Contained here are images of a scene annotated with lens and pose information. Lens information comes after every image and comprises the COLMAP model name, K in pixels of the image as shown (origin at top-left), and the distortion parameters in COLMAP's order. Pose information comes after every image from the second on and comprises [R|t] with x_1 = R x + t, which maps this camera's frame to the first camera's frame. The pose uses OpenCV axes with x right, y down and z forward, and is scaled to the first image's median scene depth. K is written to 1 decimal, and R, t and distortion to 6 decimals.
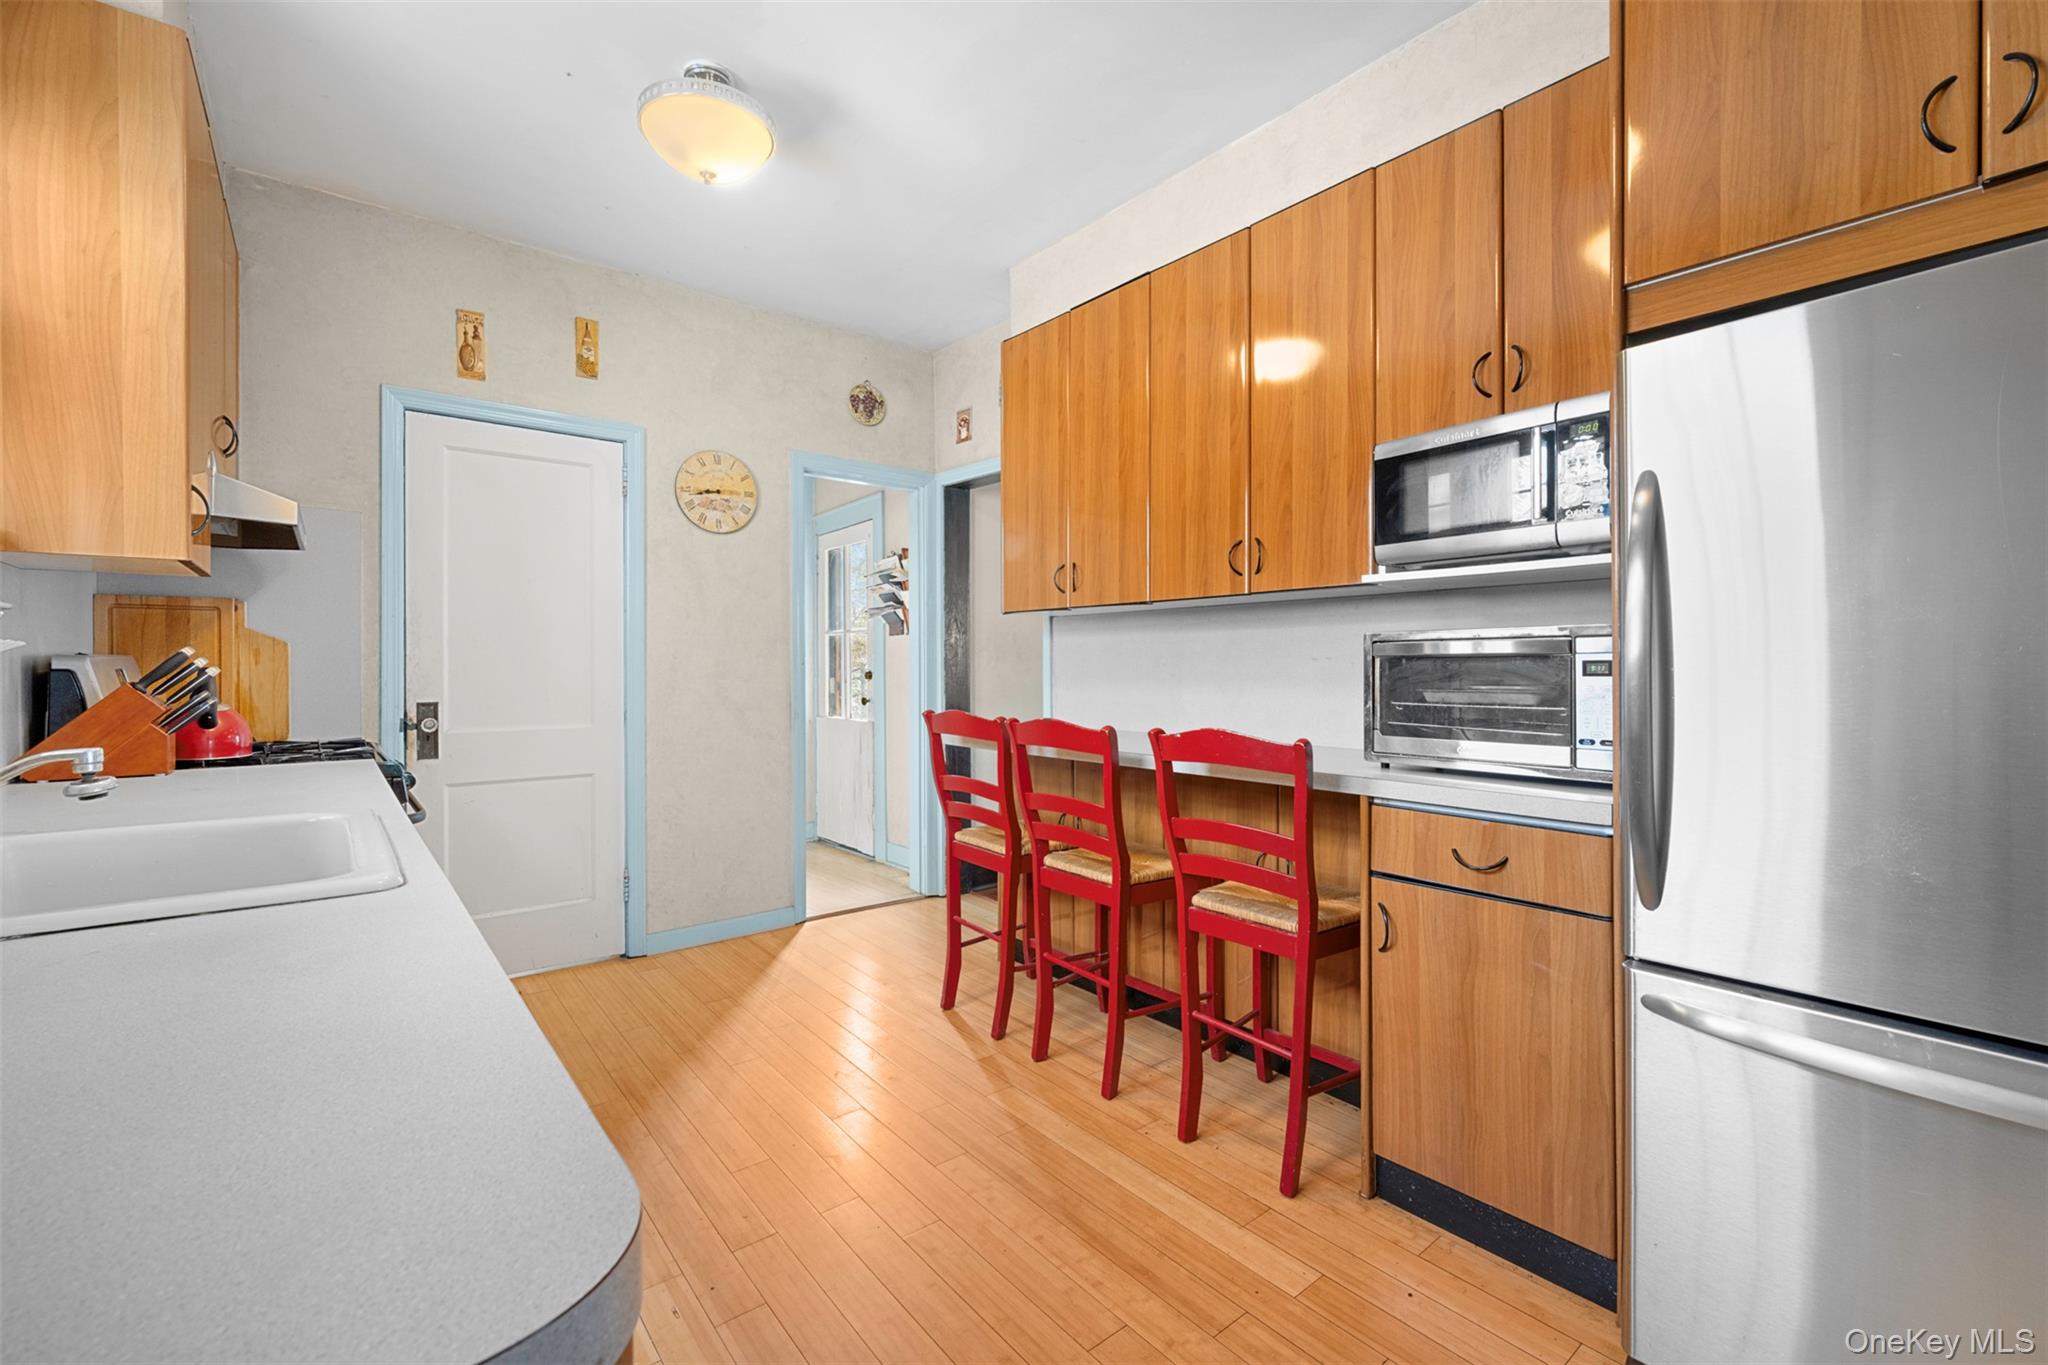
lens RADIAL K [[859.5, 0, 1005.7], [0, 859.5, 664.6], [0, 0, 1]] dist [0.000212, 0.000102]
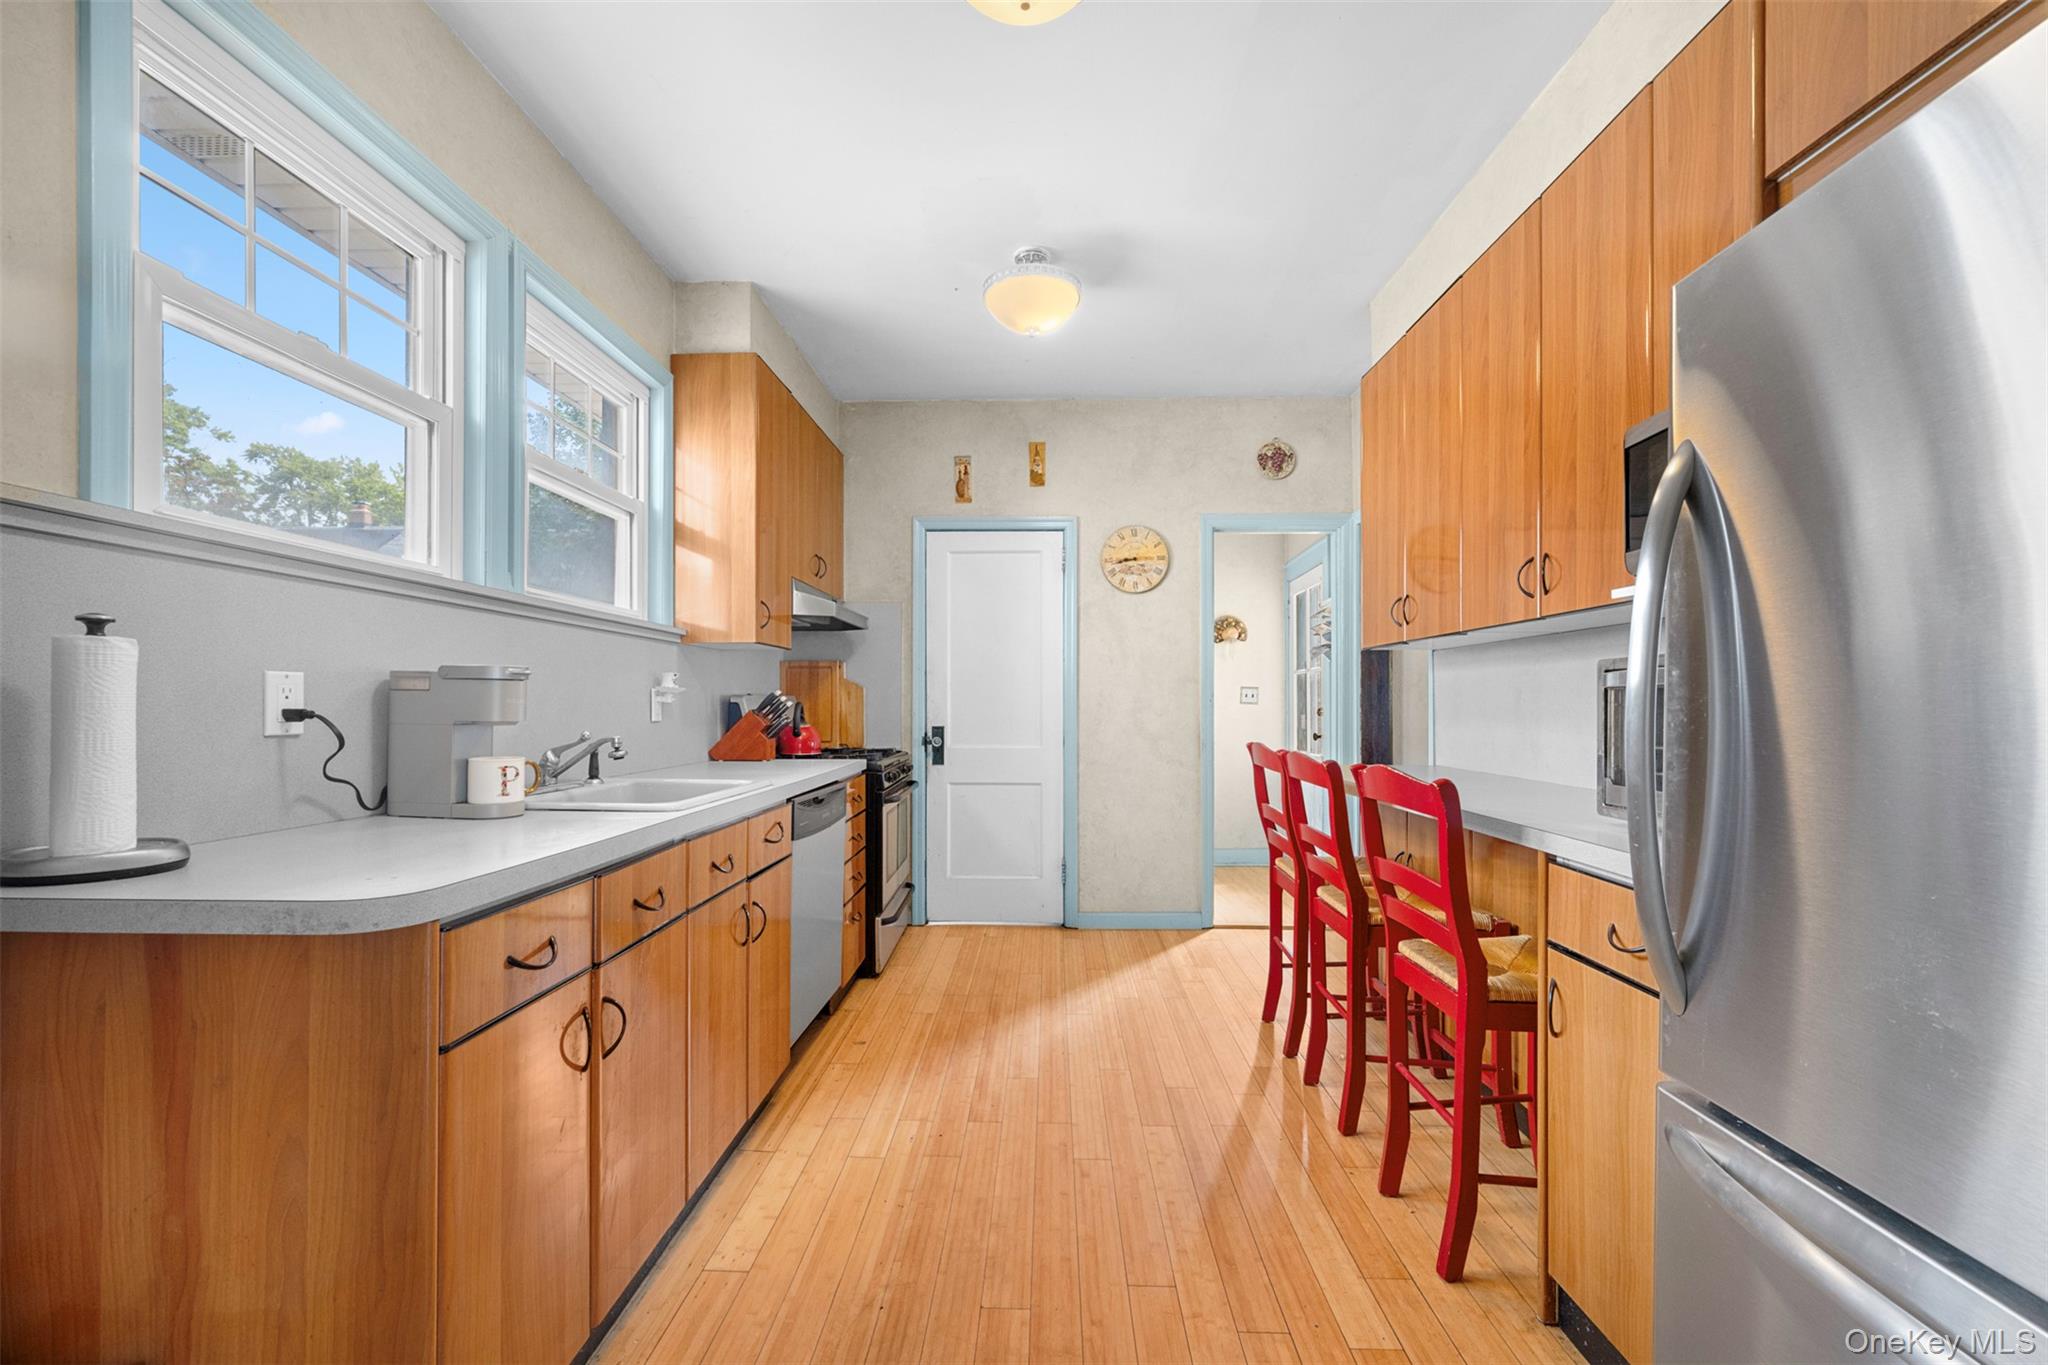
lens RADIAL K [[807.5, 0, 1026.3], [0, 807.5, 700.4], [0, 0, 1]] dist [-0.000446, -0.000258]
pose [[0.764858, -0.000976, -0.644198, 0.401738], [-0.001508, 0.999993, -0.003306, 0.004266], [0.644197, 0.003500, 0.764852, 0.039714]]
